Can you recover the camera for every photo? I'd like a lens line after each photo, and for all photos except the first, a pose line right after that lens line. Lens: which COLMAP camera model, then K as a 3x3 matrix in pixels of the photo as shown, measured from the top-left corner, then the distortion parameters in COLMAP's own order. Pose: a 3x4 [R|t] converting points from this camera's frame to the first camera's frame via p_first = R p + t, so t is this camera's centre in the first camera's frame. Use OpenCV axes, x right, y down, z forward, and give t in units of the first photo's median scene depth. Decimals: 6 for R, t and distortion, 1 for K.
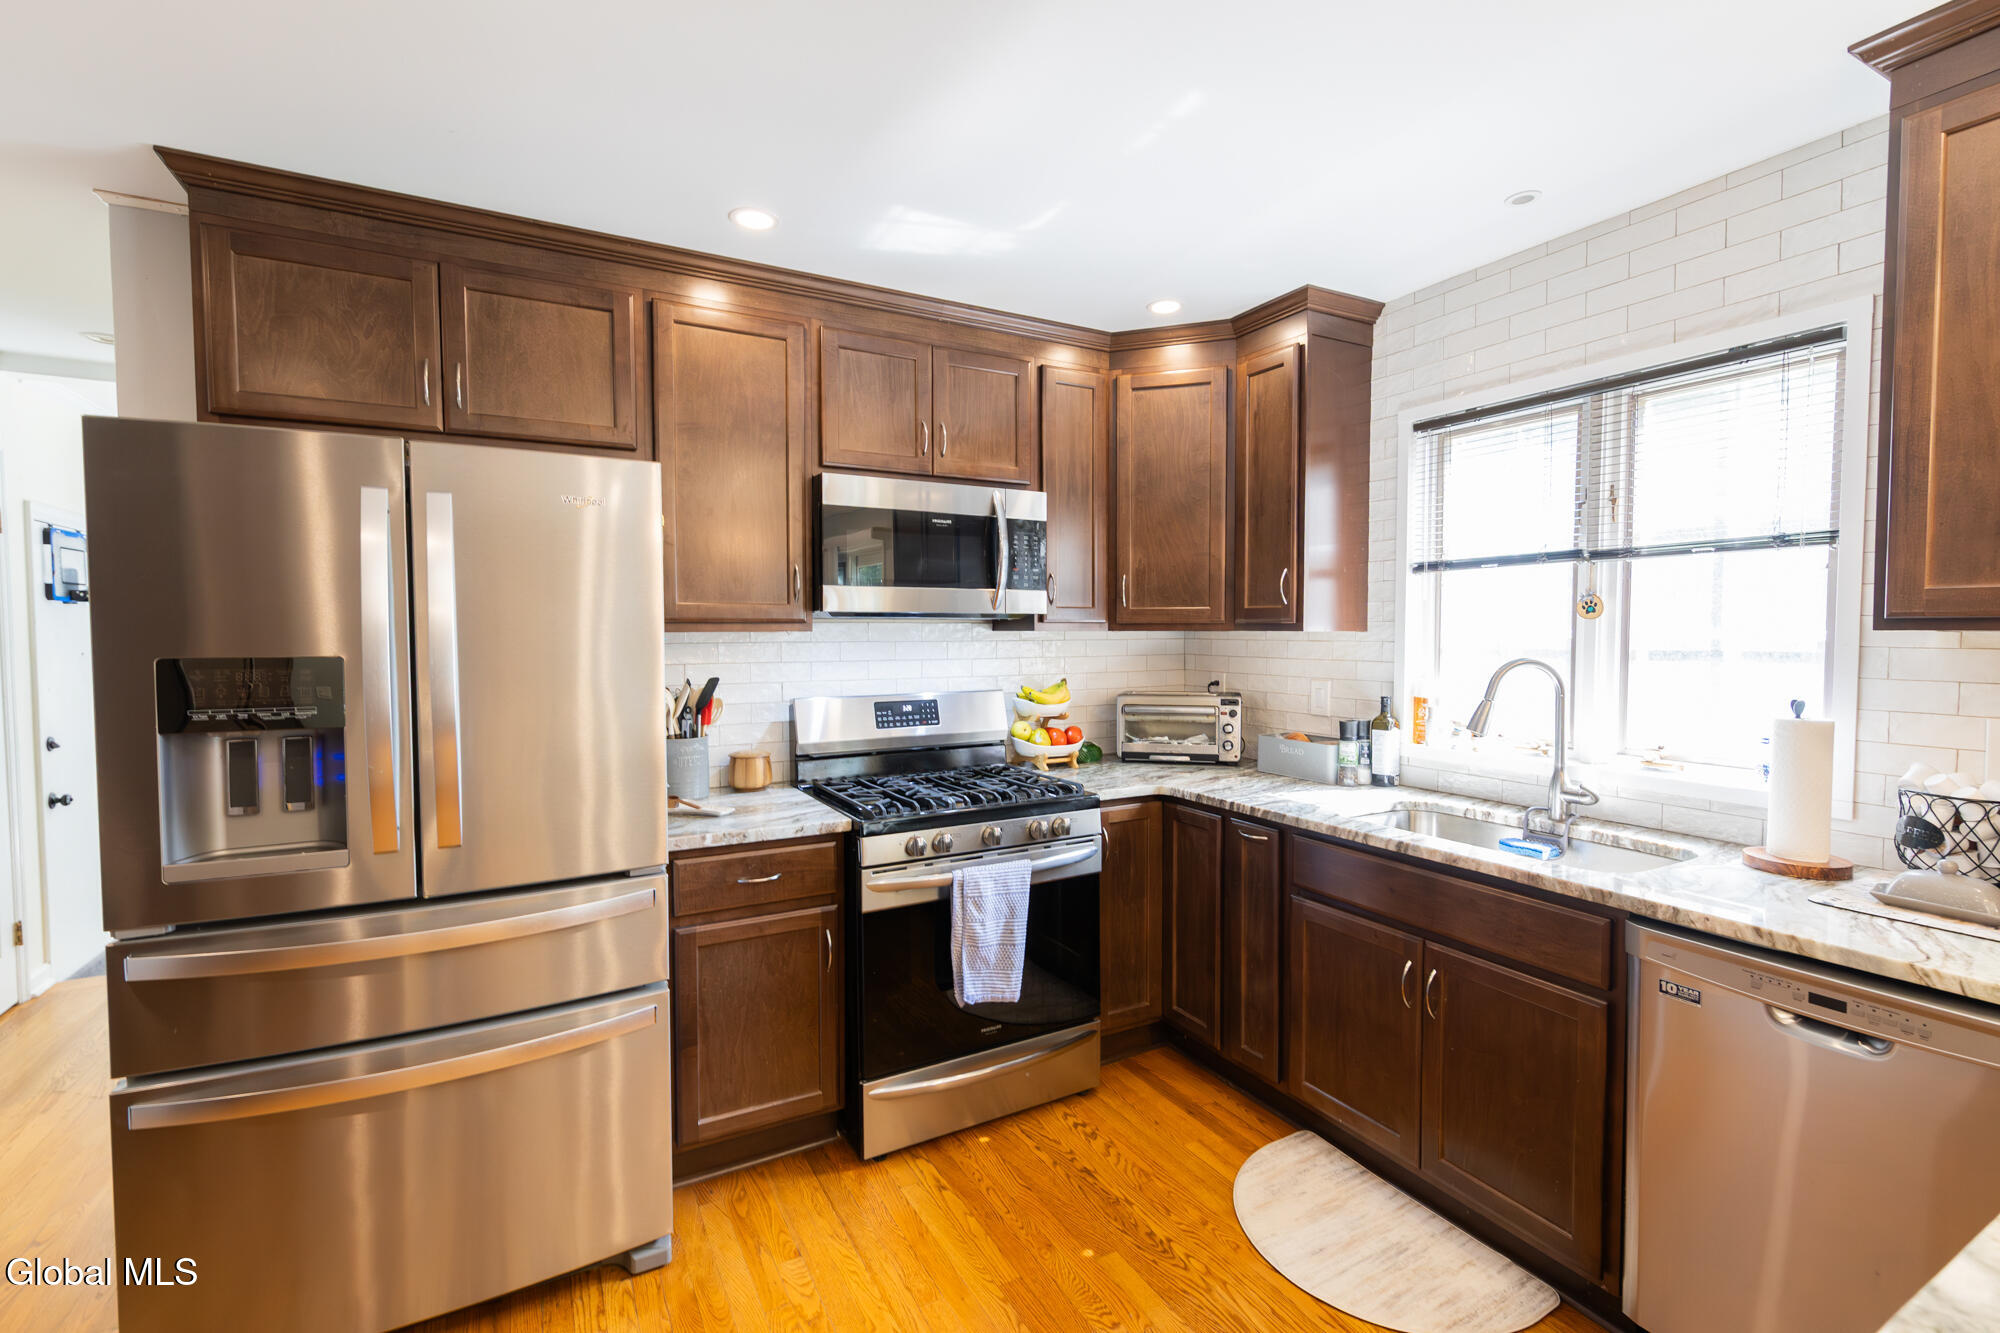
lens RADIAL K [[877.5, 0, 1000.0], [0, 877.5, 666.5], [0, 0, 1]] dist [0.000423, -0.000600]
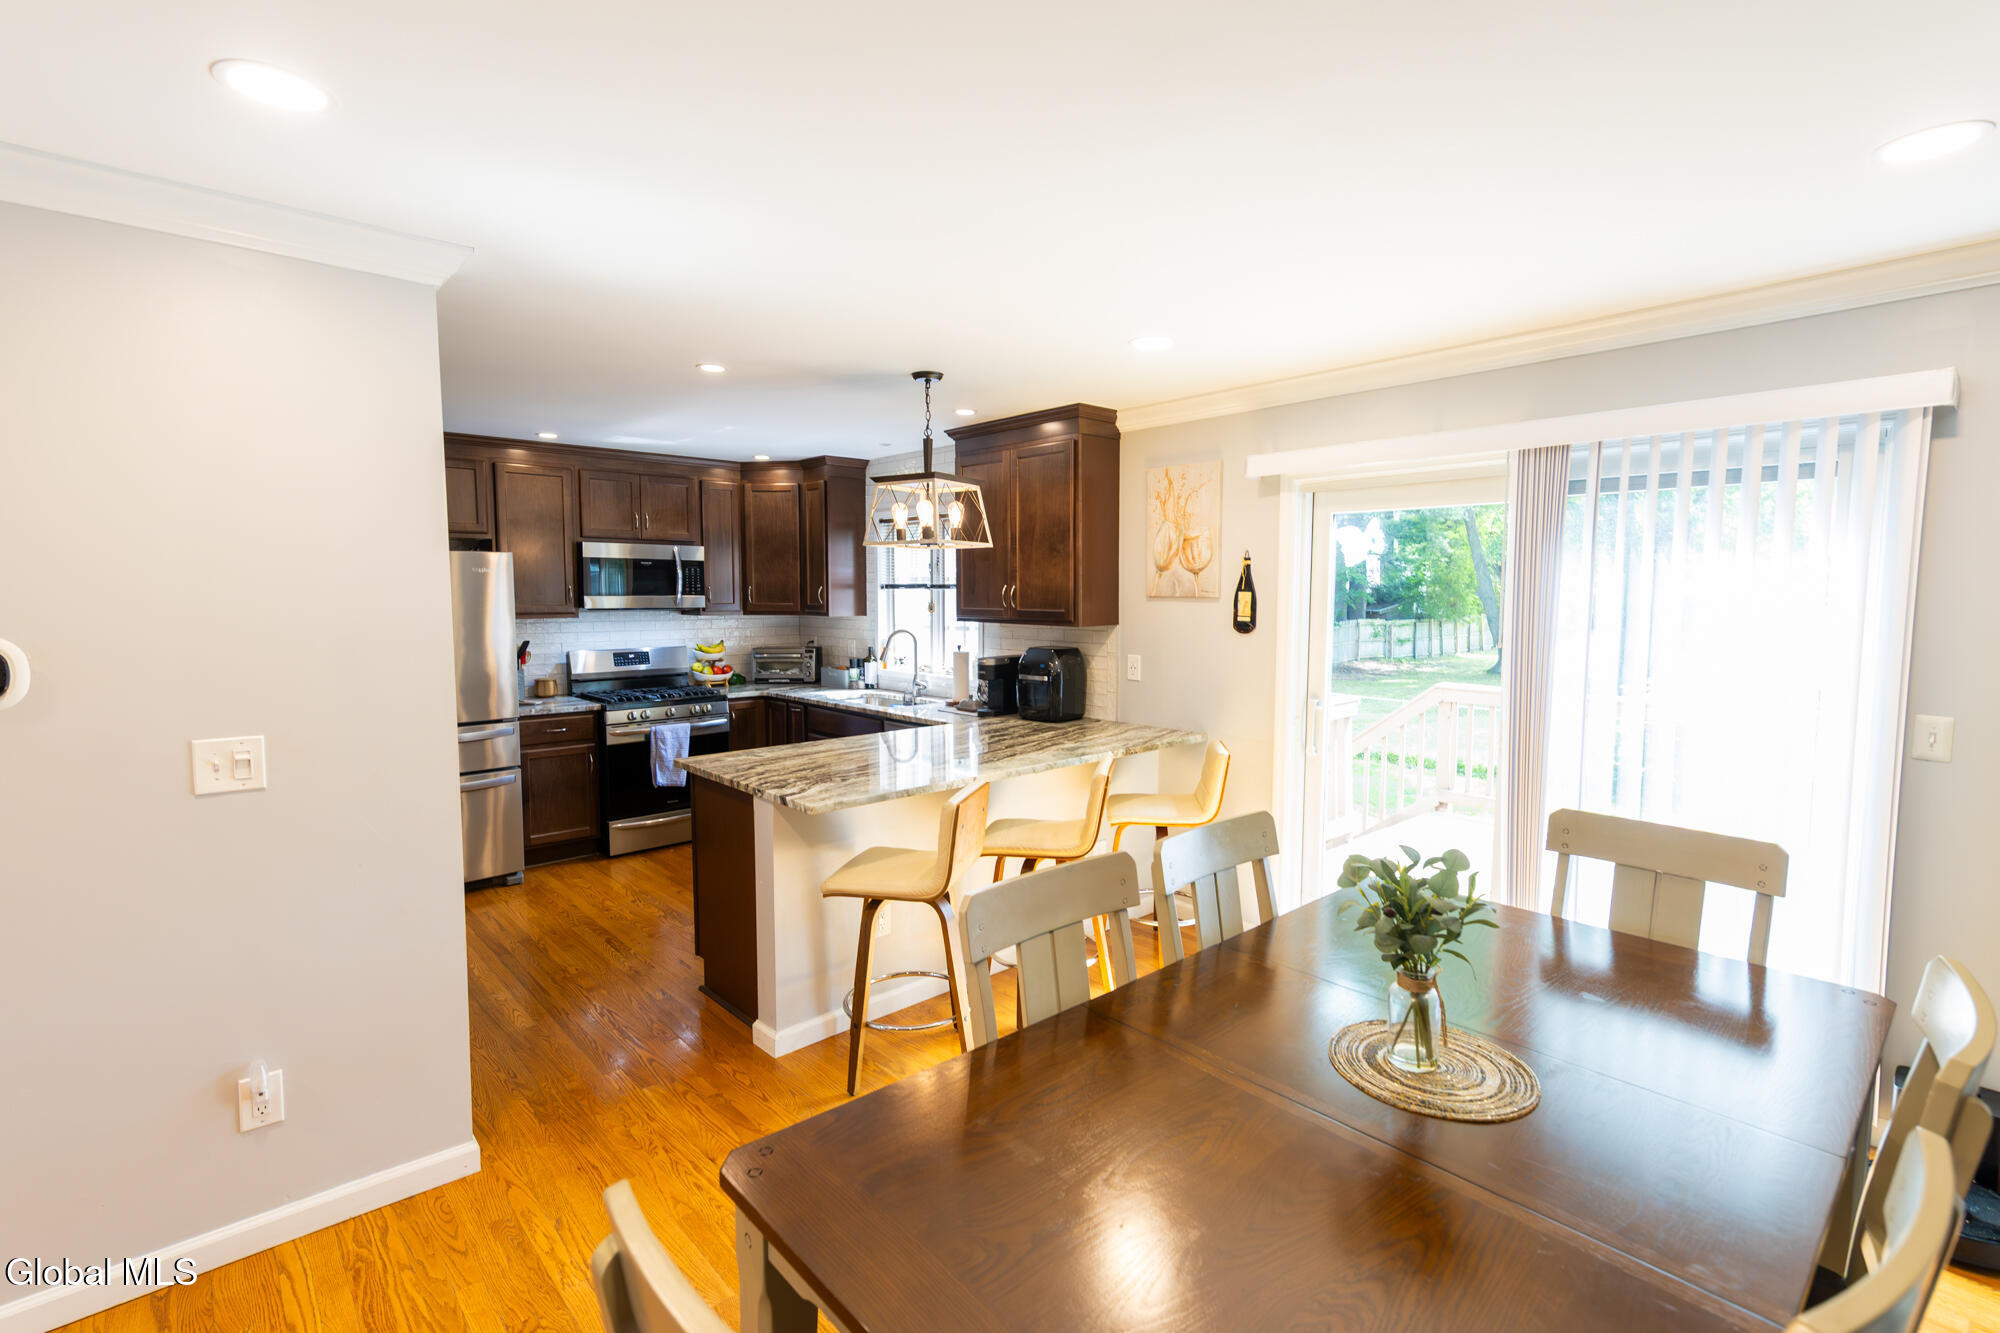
lens RADIAL K [[911.2, 0, 1006.9], [0, 911.2, 664.4], [0, 0, 1]] dist [0.000838, -0.000079]
pose [[0.970781, -0.015137, 0.239489, 0.231532], [0.005556, 0.999159, 0.040632, -0.011467], [-0.239903, -0.038114, 0.970048, -1.234097]]
